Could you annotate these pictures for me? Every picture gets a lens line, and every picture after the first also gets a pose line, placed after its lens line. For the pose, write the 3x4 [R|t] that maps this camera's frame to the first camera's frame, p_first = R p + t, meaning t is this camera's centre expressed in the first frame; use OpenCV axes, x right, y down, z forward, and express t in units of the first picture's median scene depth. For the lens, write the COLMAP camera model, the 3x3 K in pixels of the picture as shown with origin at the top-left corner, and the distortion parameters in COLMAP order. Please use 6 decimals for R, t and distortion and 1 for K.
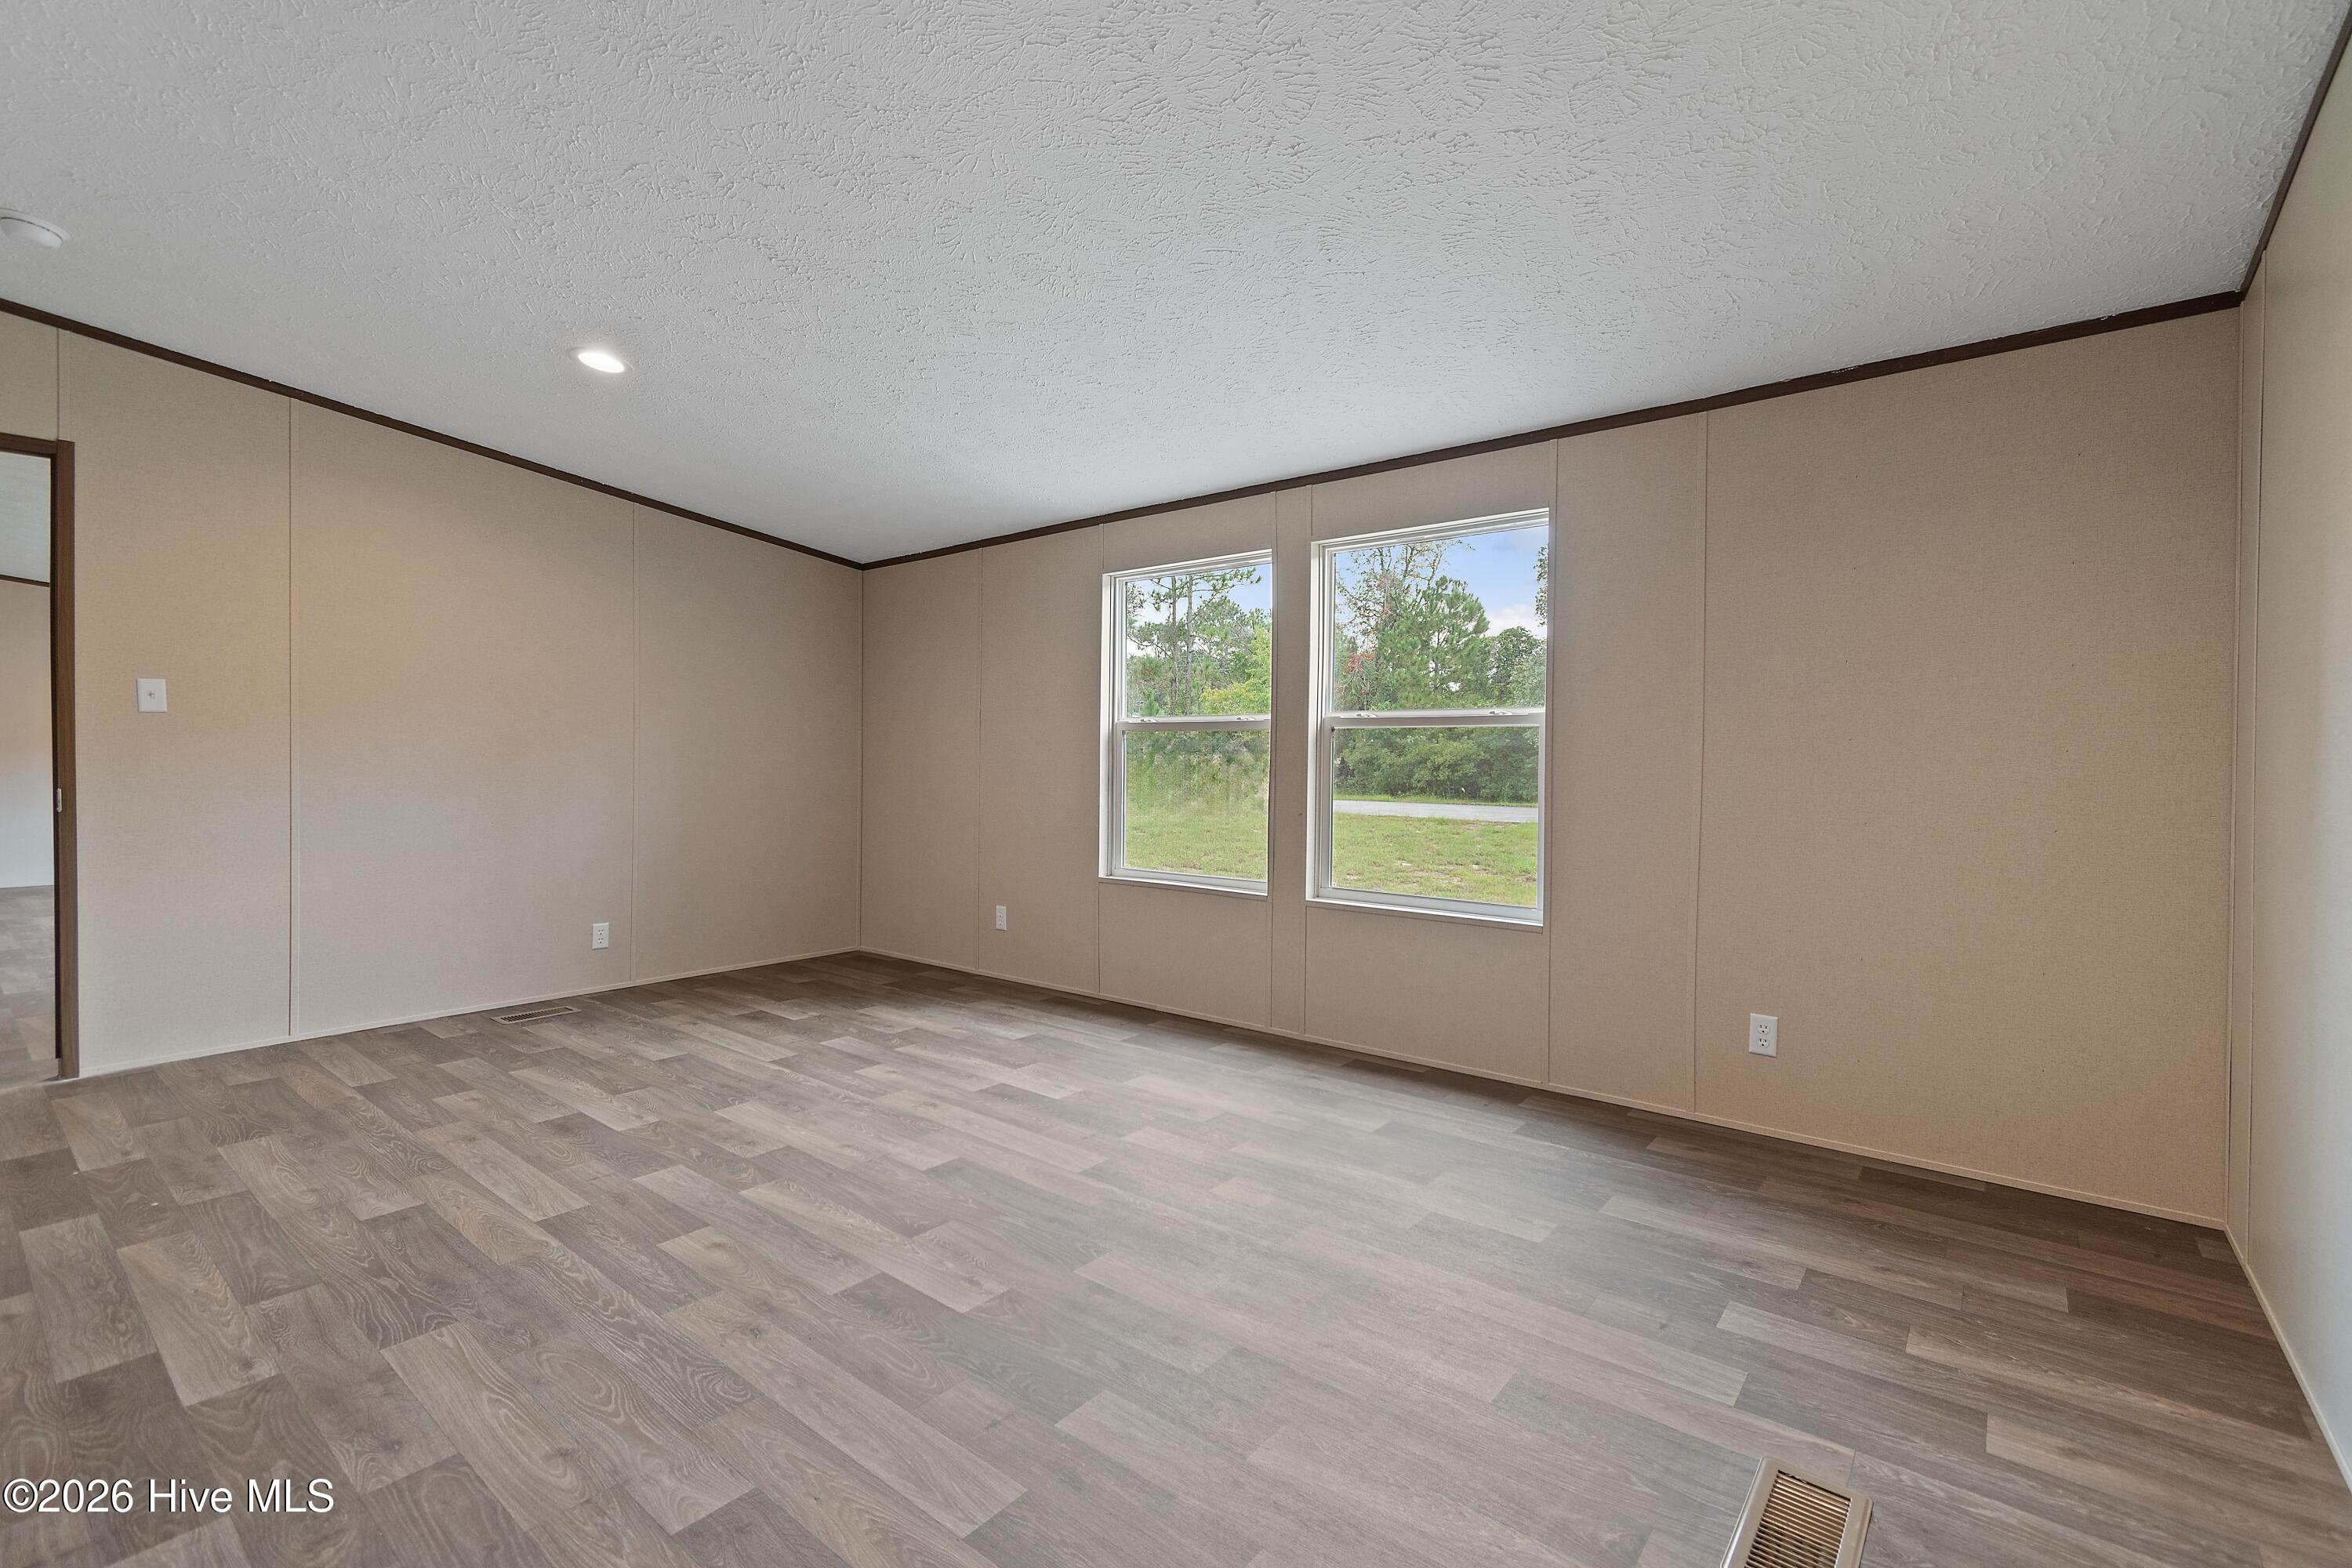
lens RADIAL K [[1026.1, 0, 1172.1], [0, 1026.1, 755.7], [0, 0, 1]] dist [-0.002914, 0.000704]
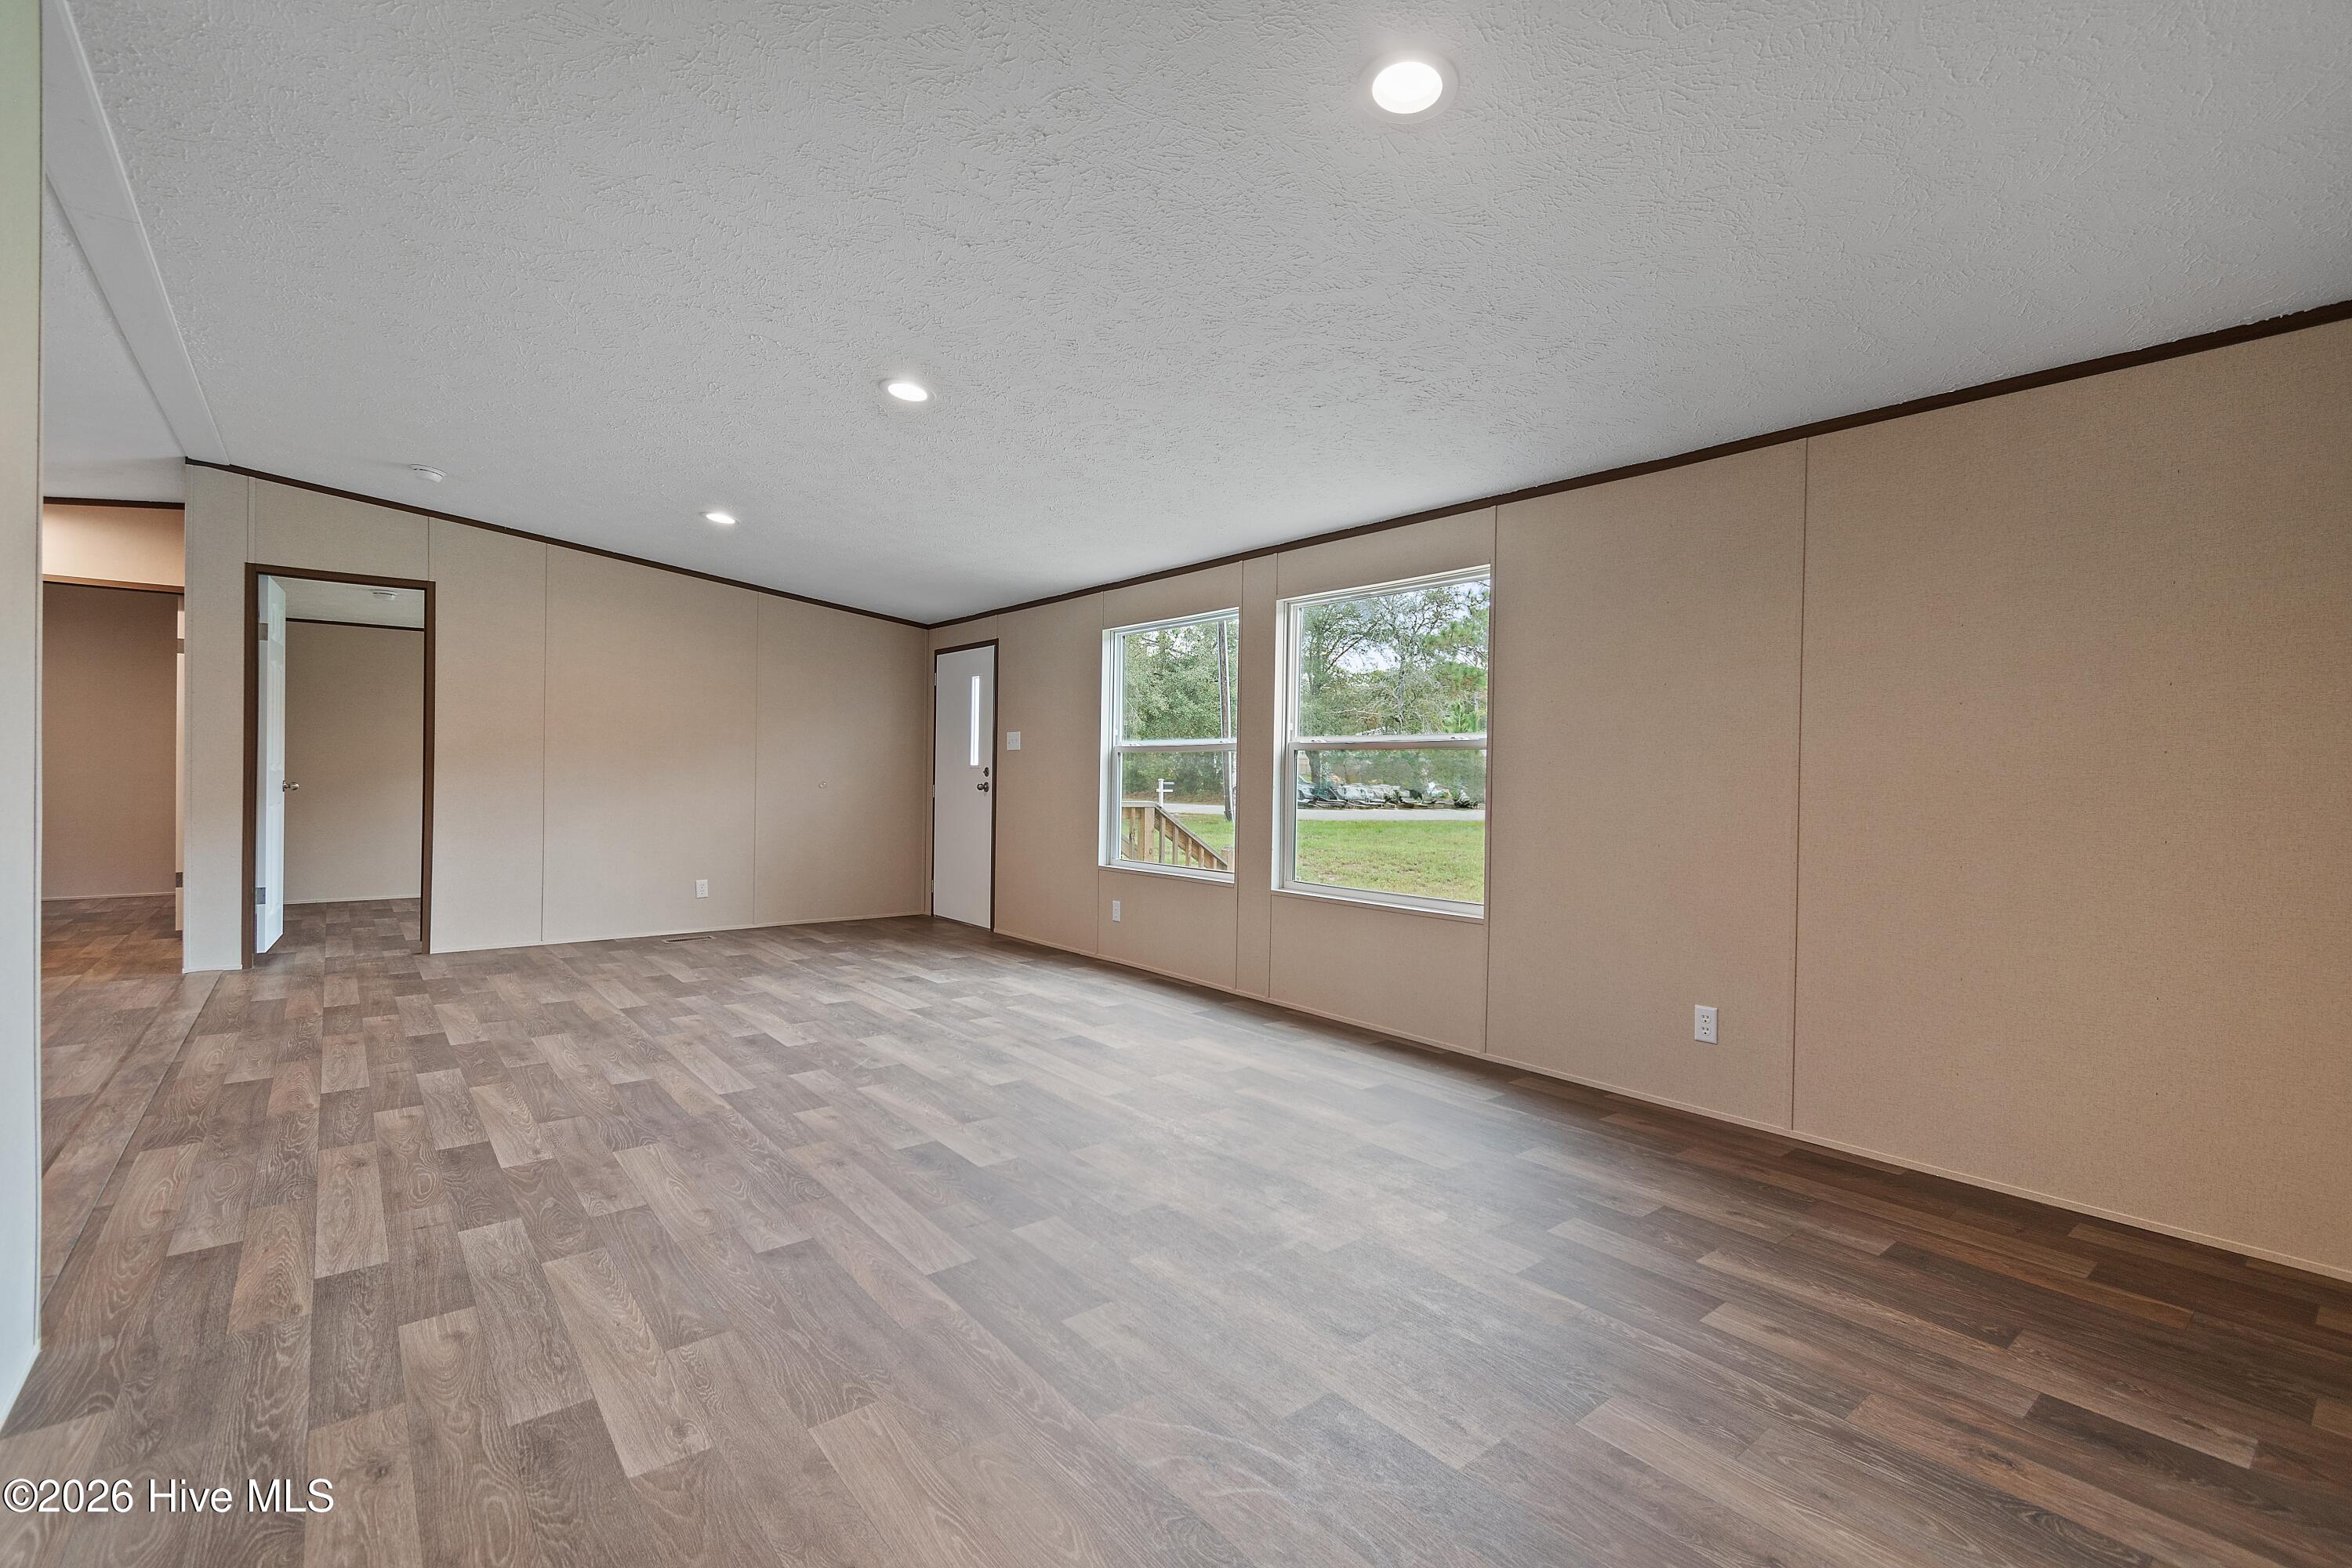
lens RADIAL K [[1016.1, 0, 1176.0], [0, 1016.1, 784.0], [0, 0, 1]] dist [0.000770, -0.003719]
pose [[0.979628, 0.013692, -0.200354, 0.265749], [-0.011968, 0.999880, 0.009810, 0.005527], [0.200464, -0.007212, 0.979675, -0.239272]]
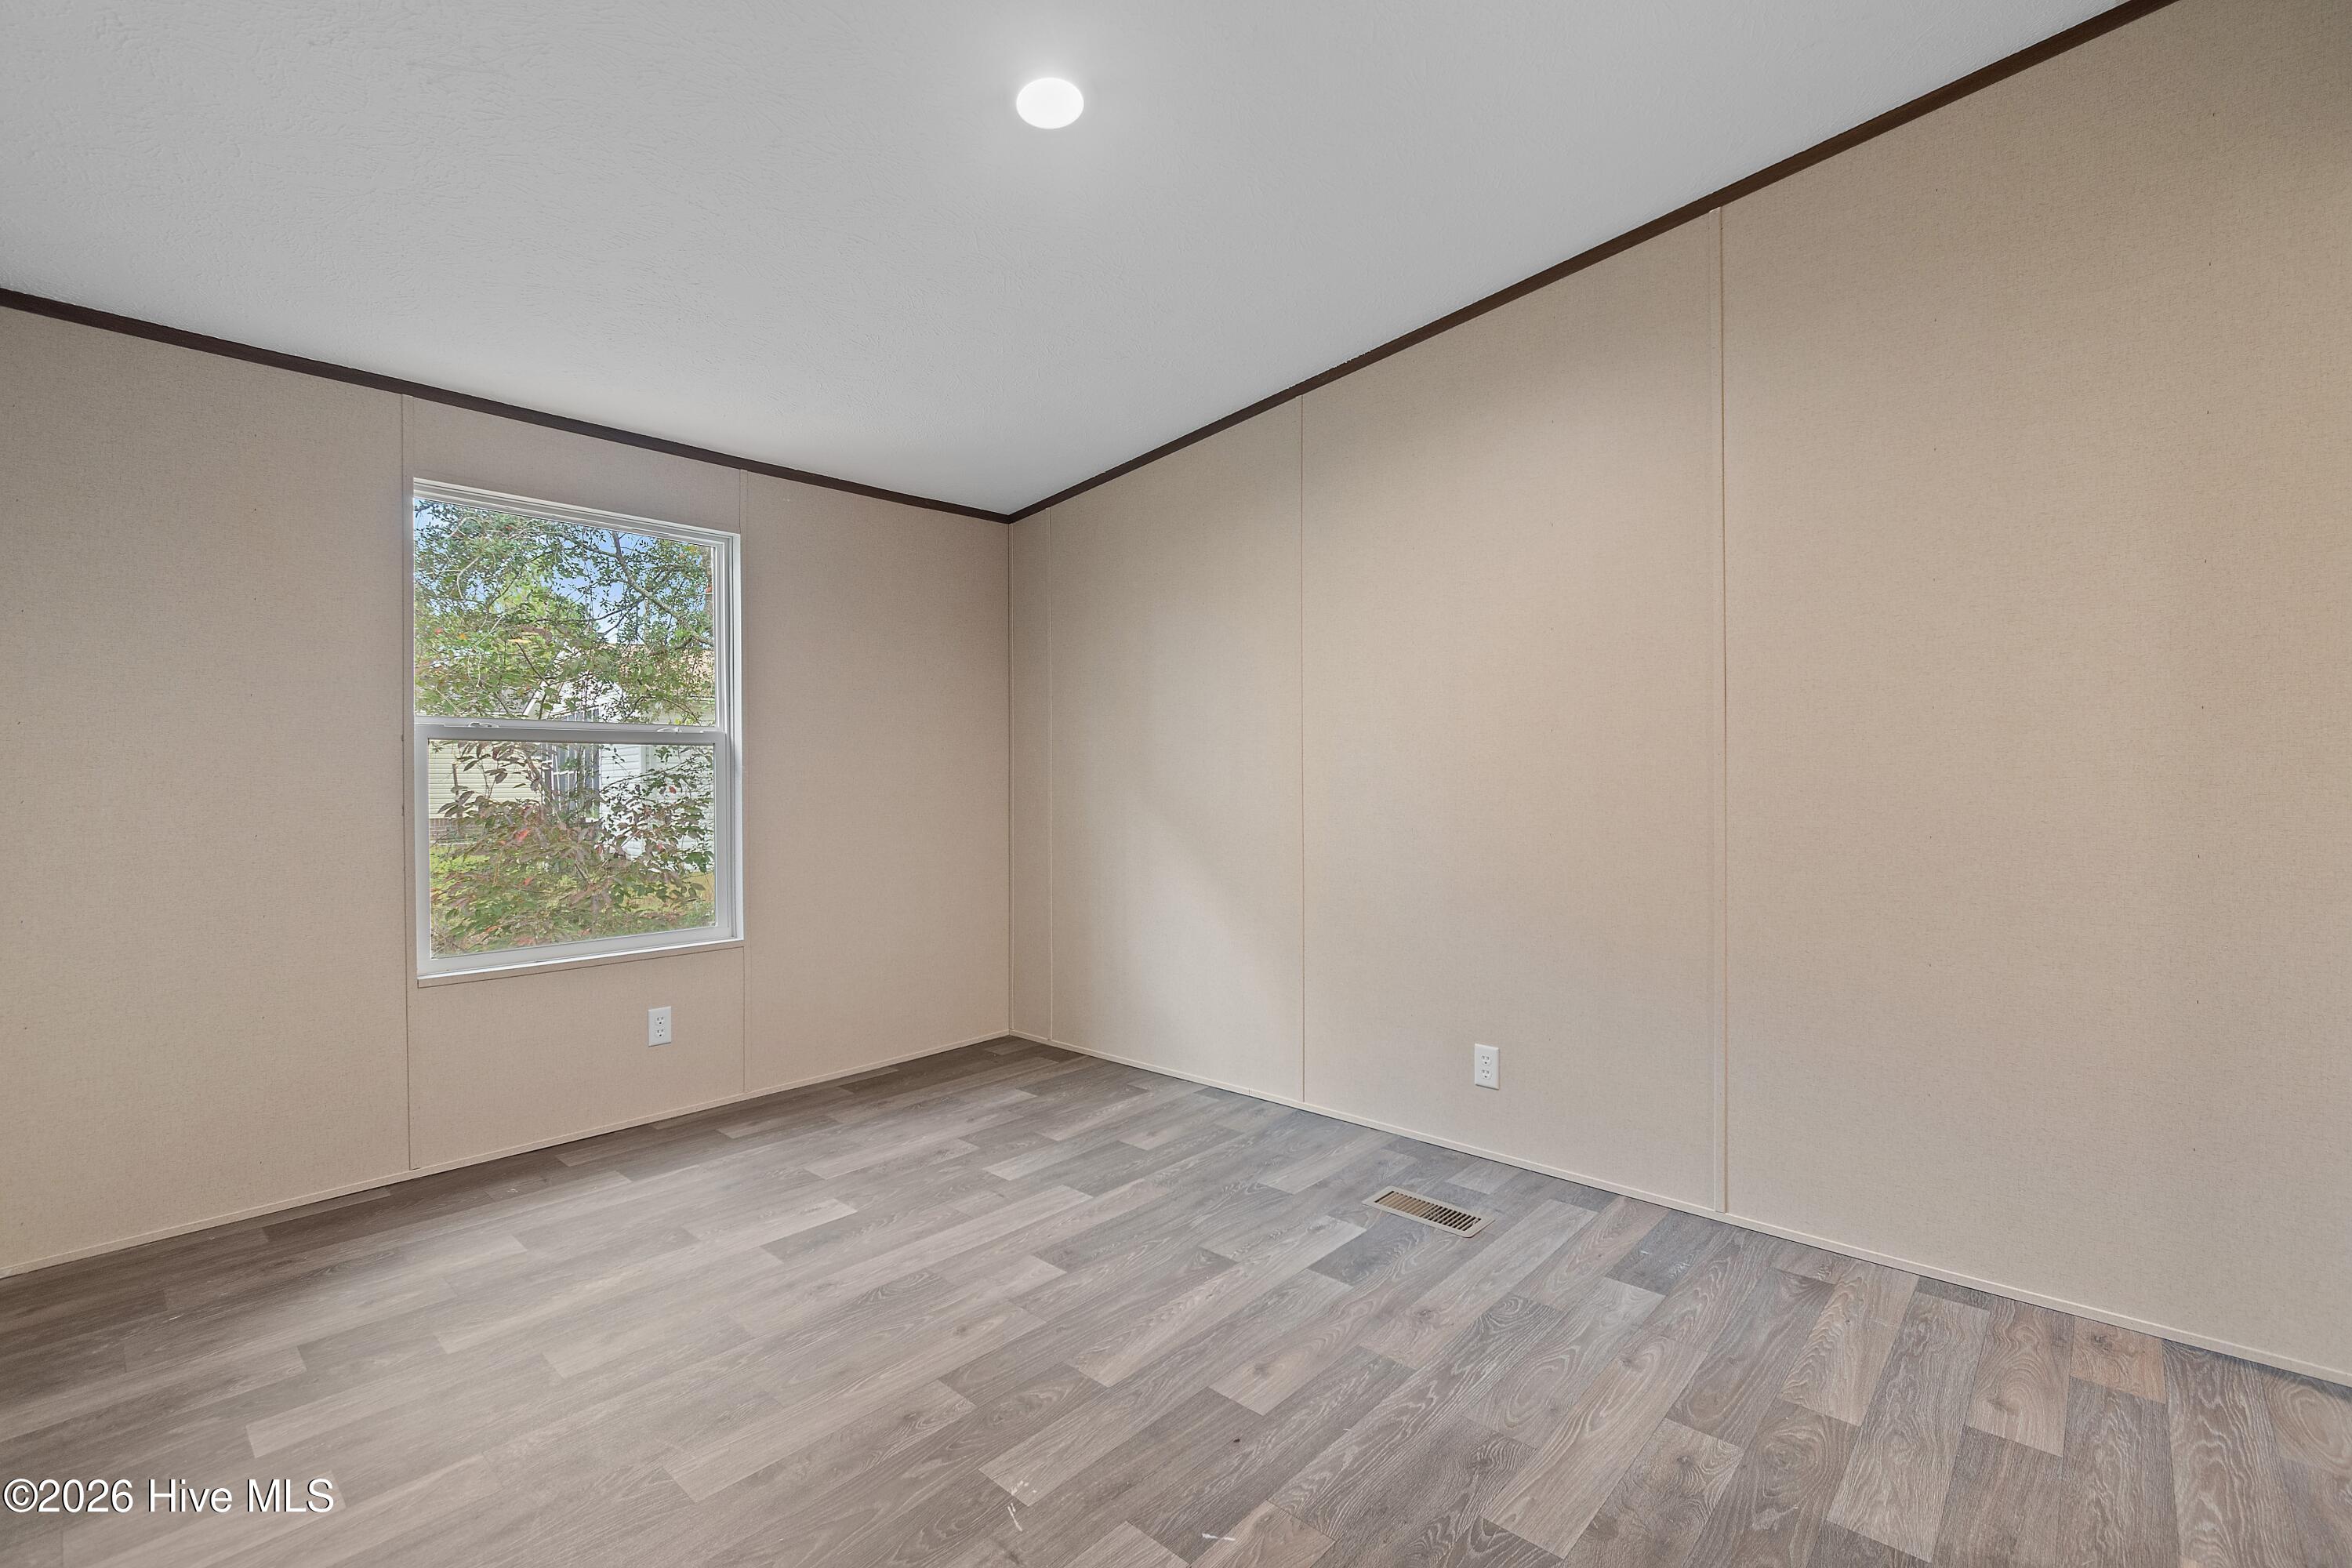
lens RADIAL K [[1032.3, 0, 1172.1], [0, 1032.3, 781.2], [0, 0, 1]] dist [0.001104, -0.001308]
pose [[0.063463, -0.011487, 0.997918, -1.192101], [0.002764, 0.999932, 0.011335, -0.006128], [-0.997980, 0.002039, 0.063491, 0.952225]]
